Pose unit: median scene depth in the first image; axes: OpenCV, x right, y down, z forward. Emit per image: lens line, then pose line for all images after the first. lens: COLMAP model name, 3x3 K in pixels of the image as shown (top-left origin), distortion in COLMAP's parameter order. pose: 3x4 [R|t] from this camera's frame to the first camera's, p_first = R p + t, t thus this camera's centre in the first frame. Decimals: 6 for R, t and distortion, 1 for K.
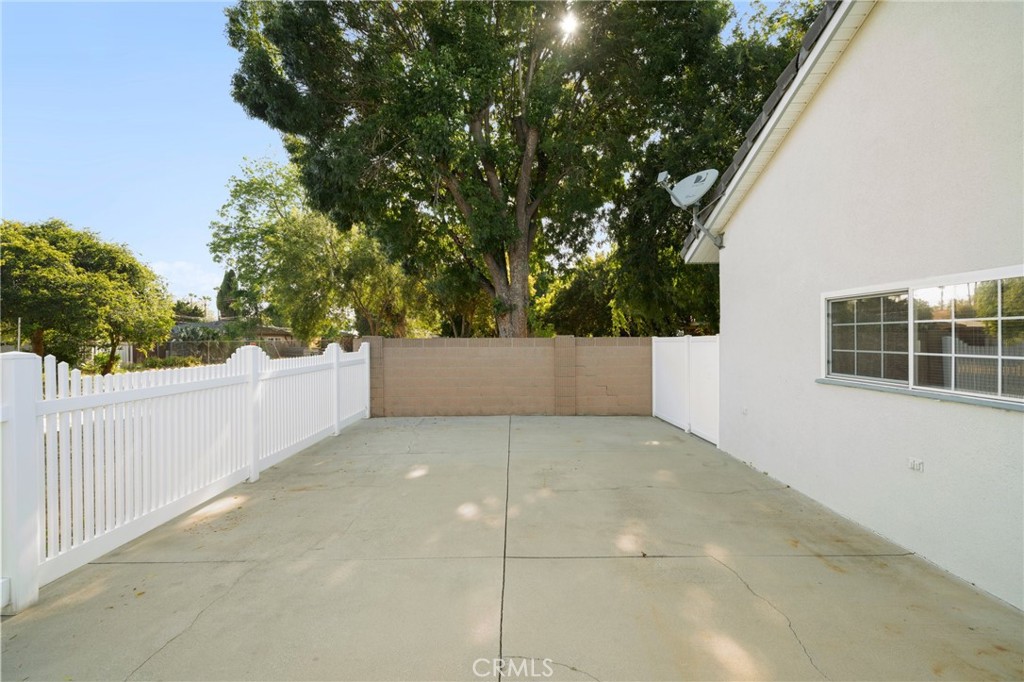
lens RADIAL K [[452.4, 0, 512.0], [0, 452.4, 341.0], [0, 0, 1]] dist [0.001141, 0.000037]
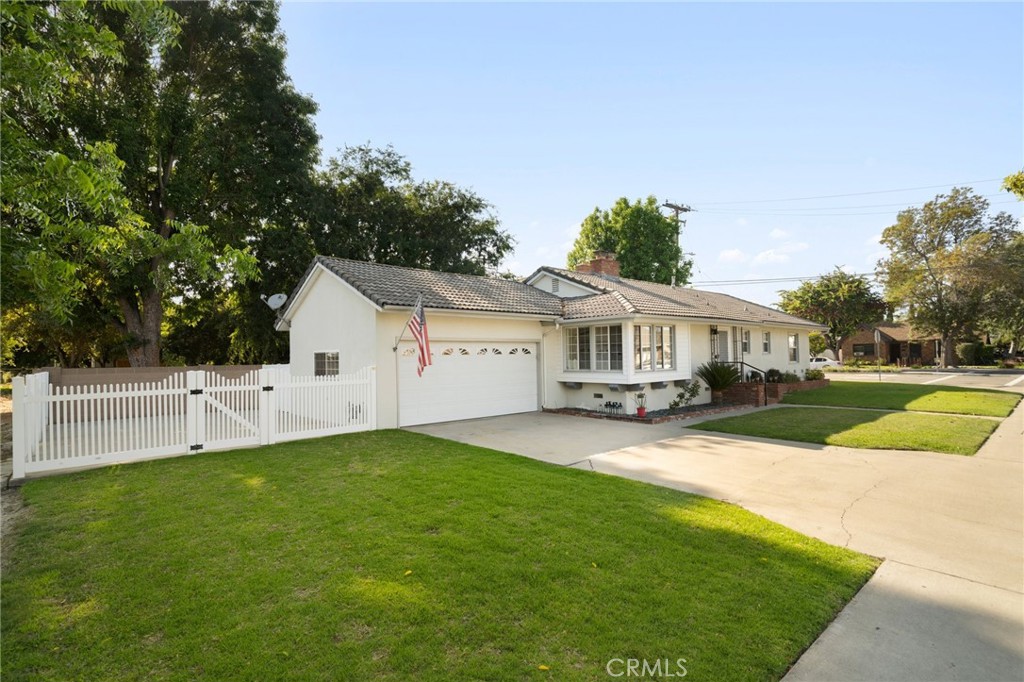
lens RADIAL K [[509.6, 0, 507.8], [0, 509.6, 345.8], [0, 0, 1]] dist [-0.005492, -0.000349]
pose [[0.744187, 0.007884, 0.667924, -0.410600], [0.014253, 0.999515, -0.027679, -0.020780], [-0.667819, 0.030118, 0.743714, -1.542161]]
